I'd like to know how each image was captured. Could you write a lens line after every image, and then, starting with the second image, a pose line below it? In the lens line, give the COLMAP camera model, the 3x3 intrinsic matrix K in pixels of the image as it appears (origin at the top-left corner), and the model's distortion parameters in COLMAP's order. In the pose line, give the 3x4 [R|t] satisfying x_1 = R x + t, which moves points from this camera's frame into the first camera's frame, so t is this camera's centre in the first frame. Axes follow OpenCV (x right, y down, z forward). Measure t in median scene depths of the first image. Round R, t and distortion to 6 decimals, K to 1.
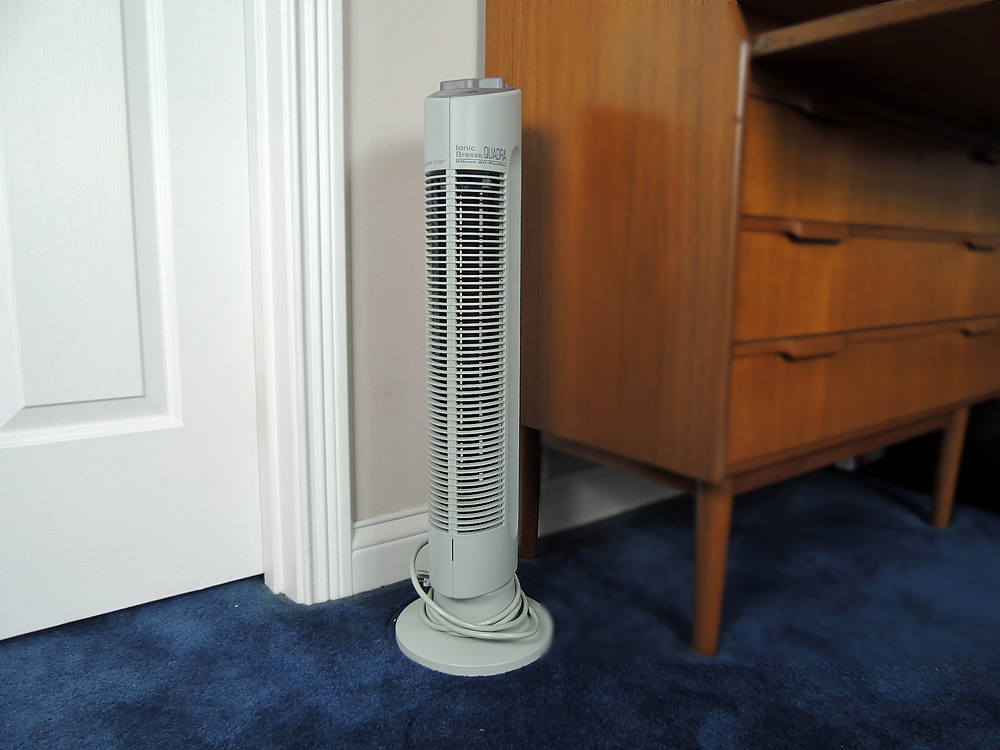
lens RADIAL K [[706.6, 0, 500.0], [0, 706.6, 375.0], [0, 0, 1]] dist [-0.029797, 0.000985]
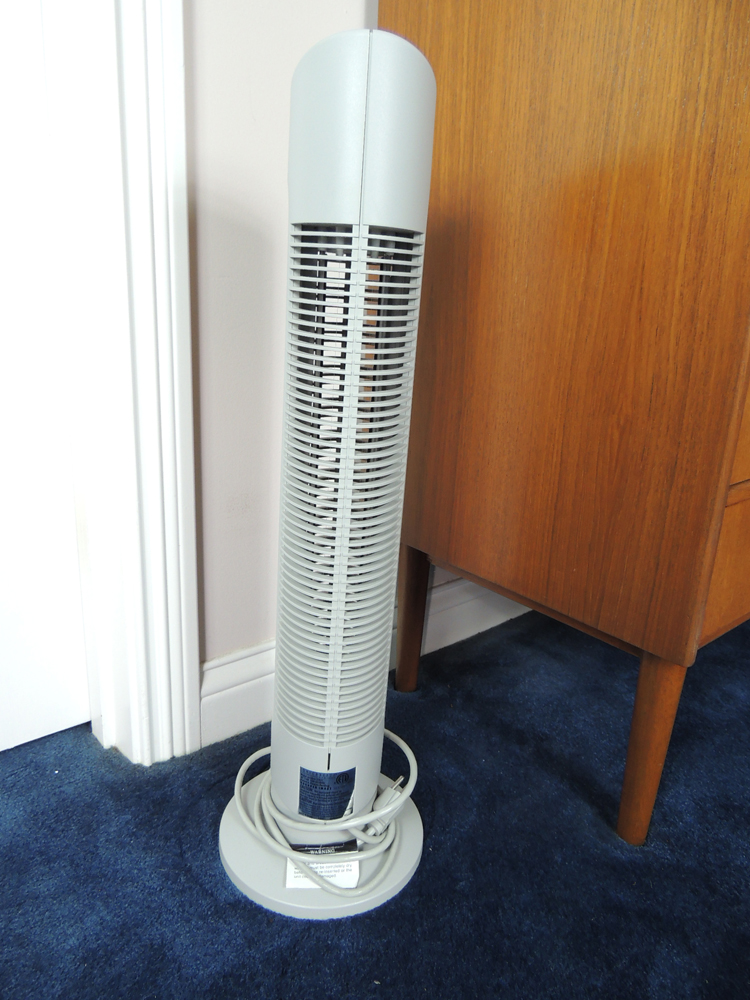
lens RADIAL K [[706.6, 0, 375.0], [0, 706.6, 500.0], [0, 0, 1]] dist [-0.029797, 0.000985]
pose [[0.998317, 0.021860, 0.053713, -0.069665], [-0.028691, 0.991112, 0.129900, -0.107740], [-0.050395, -0.131223, 0.990071, 0.261352]]
